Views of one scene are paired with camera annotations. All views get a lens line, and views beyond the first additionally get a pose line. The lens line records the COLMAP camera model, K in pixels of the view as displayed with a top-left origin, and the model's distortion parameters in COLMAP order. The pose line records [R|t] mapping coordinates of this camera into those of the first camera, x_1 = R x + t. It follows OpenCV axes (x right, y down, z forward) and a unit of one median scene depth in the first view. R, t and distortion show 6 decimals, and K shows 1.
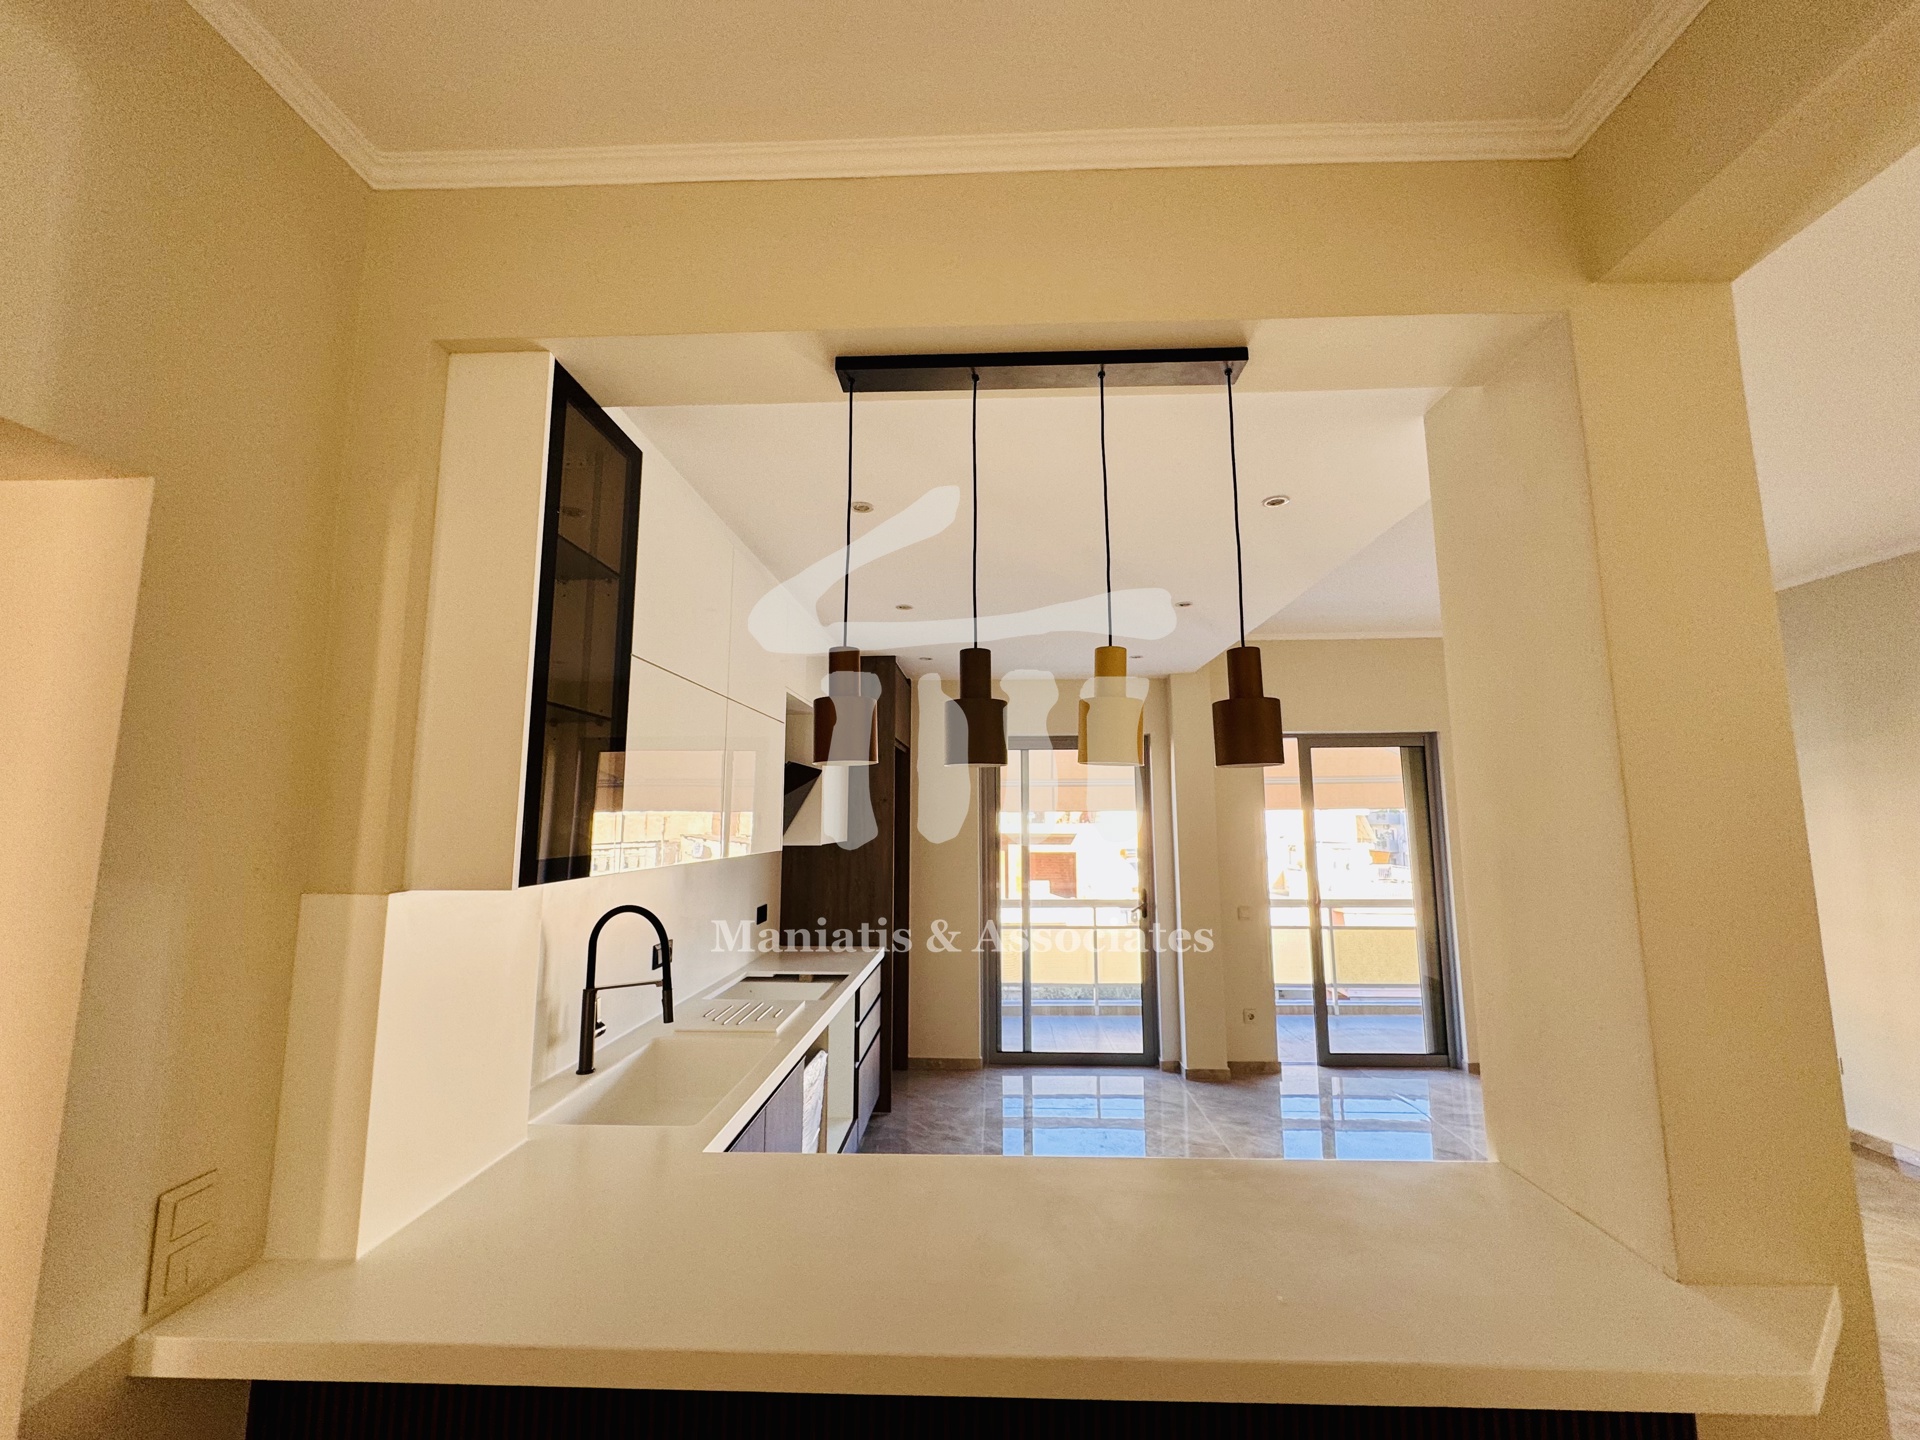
lens RADIAL K [[764.5, 0, 968.4], [0, 764.5, 719.9], [0, 0, 1]] dist [-0.003067, 0.001532]
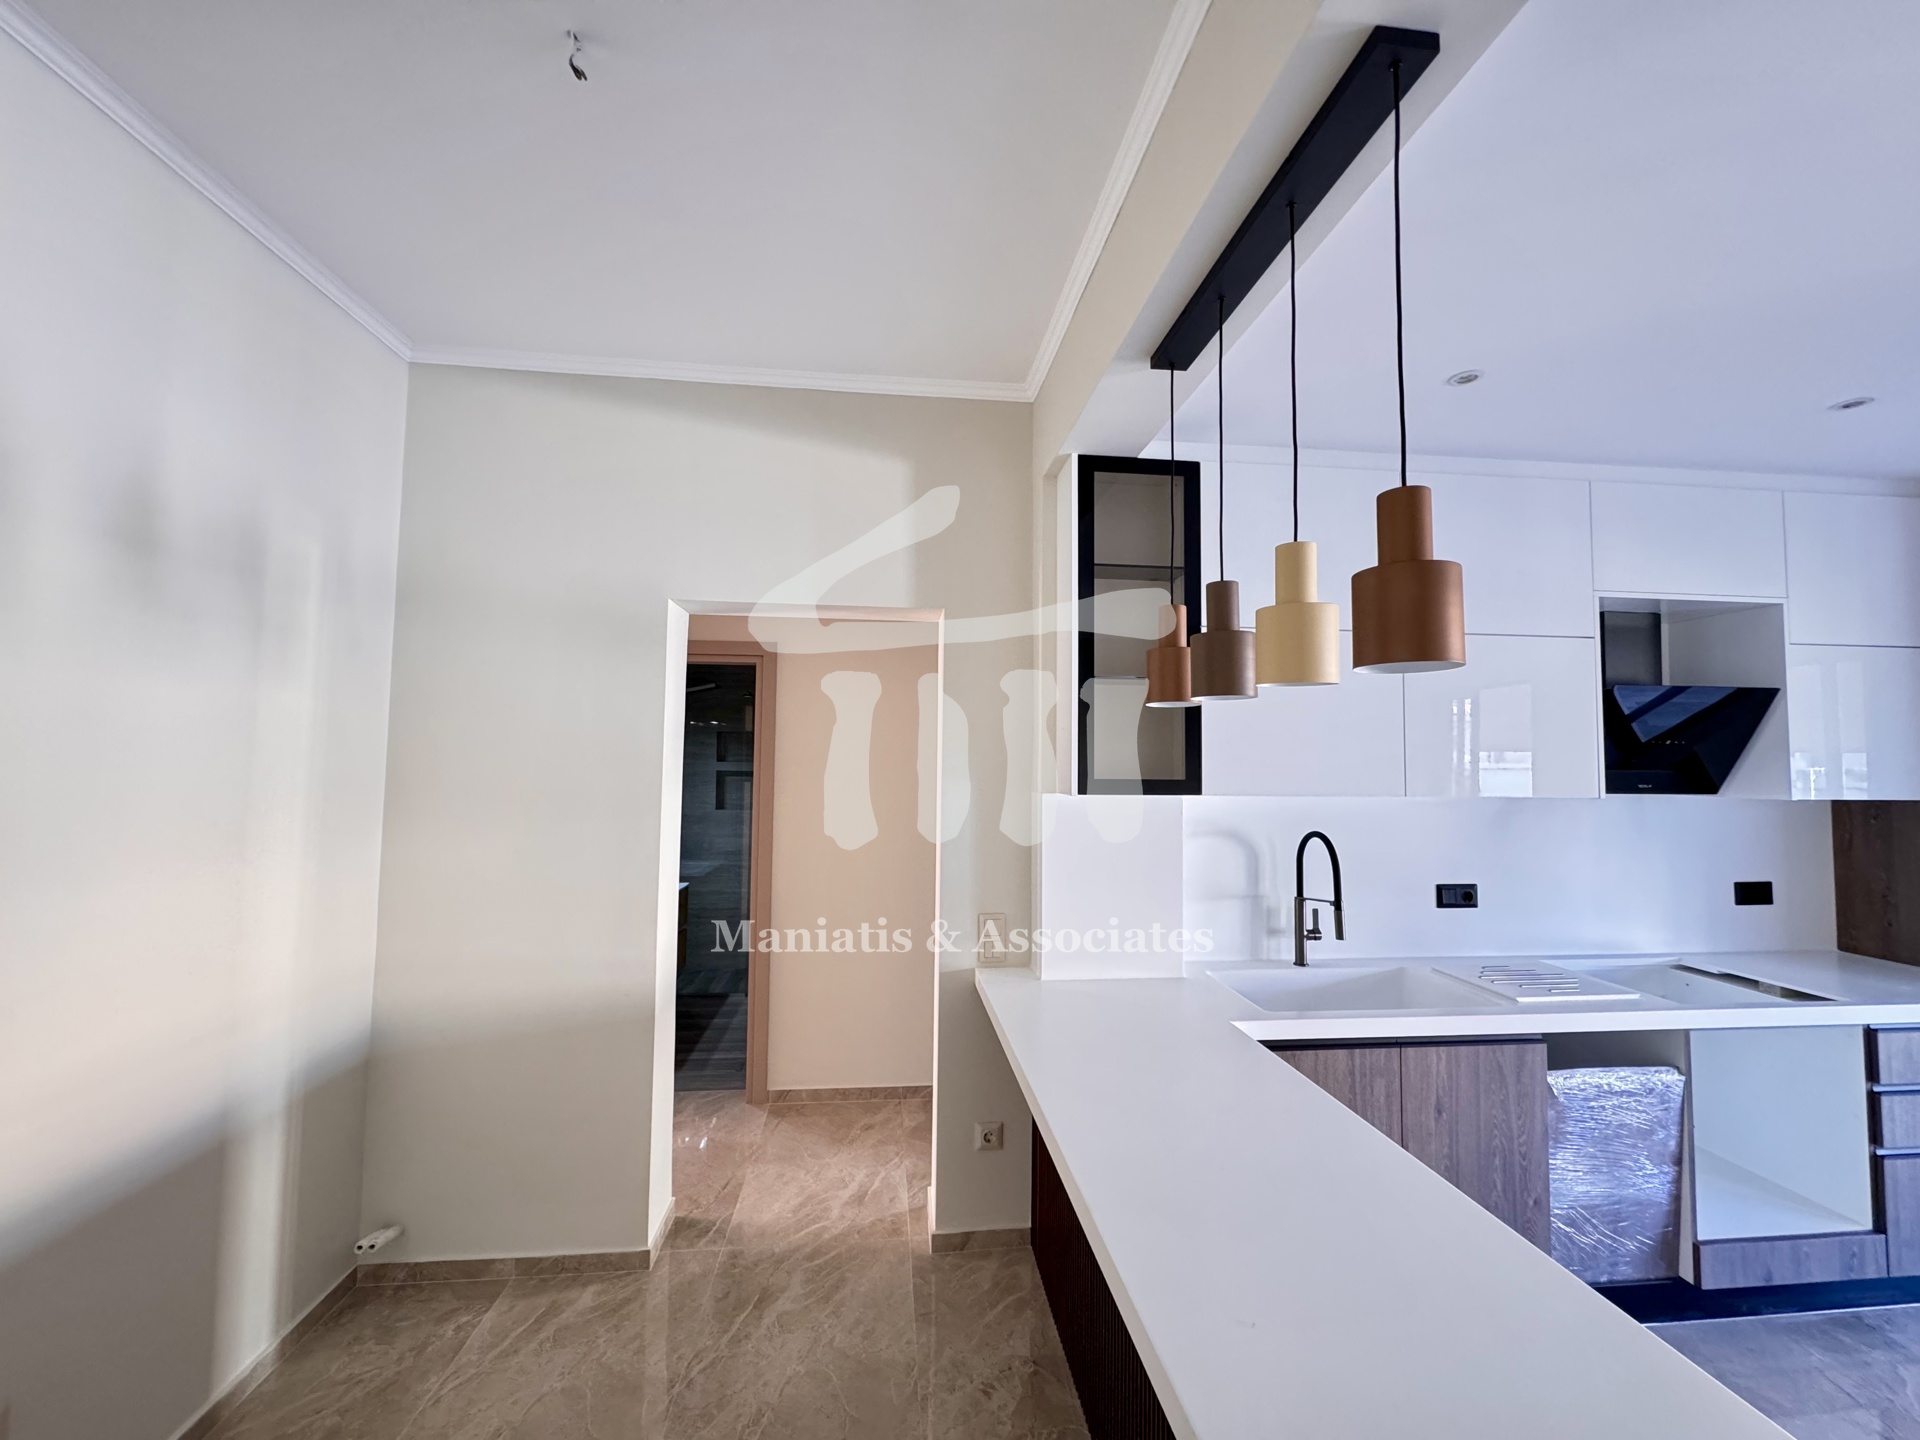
lens RADIAL K [[764.5, 0, 967.0], [0, 764.5, 724.5], [0, 0, 1]] dist [-0.003067, 0.001532]
pose [[0.140010, -0.052510, -0.988757, 0.662616], [0.118302, 0.992327, -0.035948, 0.066312], [0.983057, -0.111939, 0.145147, 0.356936]]
